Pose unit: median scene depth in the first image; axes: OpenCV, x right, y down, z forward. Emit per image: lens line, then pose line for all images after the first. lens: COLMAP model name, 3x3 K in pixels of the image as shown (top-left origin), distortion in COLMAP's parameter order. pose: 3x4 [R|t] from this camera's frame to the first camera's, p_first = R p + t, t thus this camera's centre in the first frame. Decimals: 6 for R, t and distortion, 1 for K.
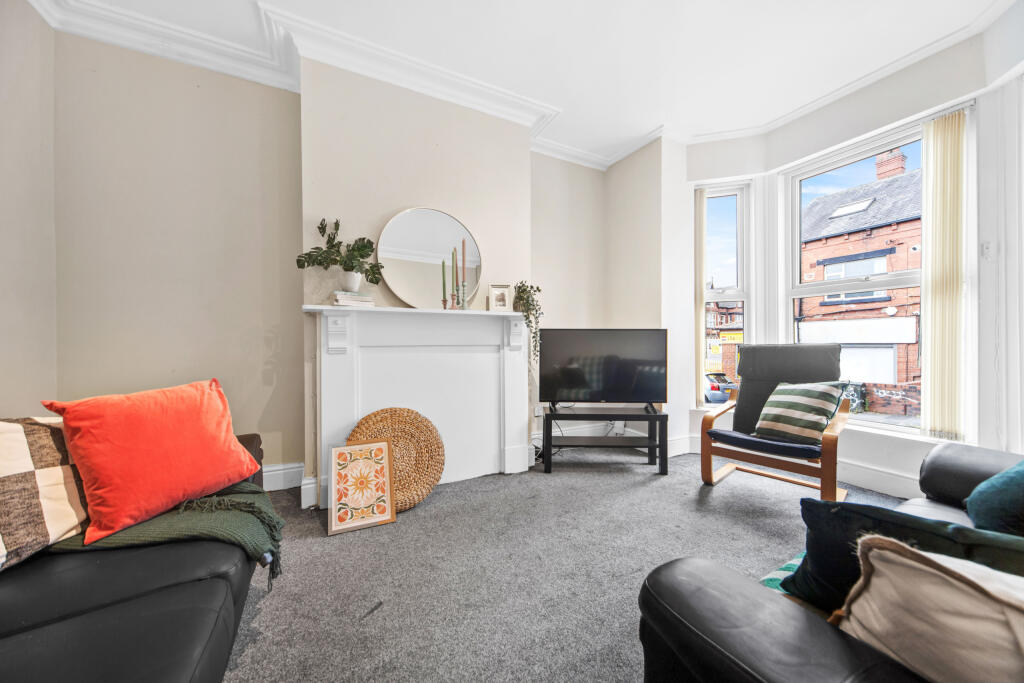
lens RADIAL K [[361.4, 0, 510.5], [0, 361.4, 345.4], [0, 0, 1]] dist [0.001440, -0.000659]
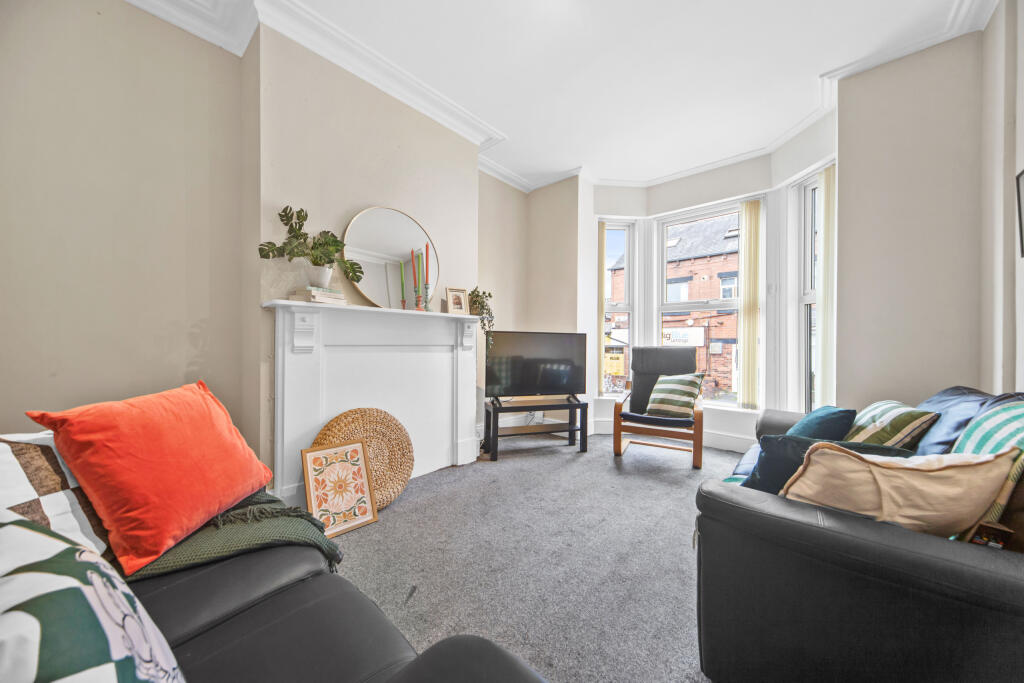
lens RADIAL K [[361.4, 0, 508.4], [0, 361.4, 343.9], [0, 0, 1]] dist [0.001440, -0.000659]
pose [[0.930777, 0.011971, 0.365392, -0.323649], [-0.010728, 0.999928, -0.005432, -0.001087], [-0.365431, 0.001136, 0.930838, -0.061915]]
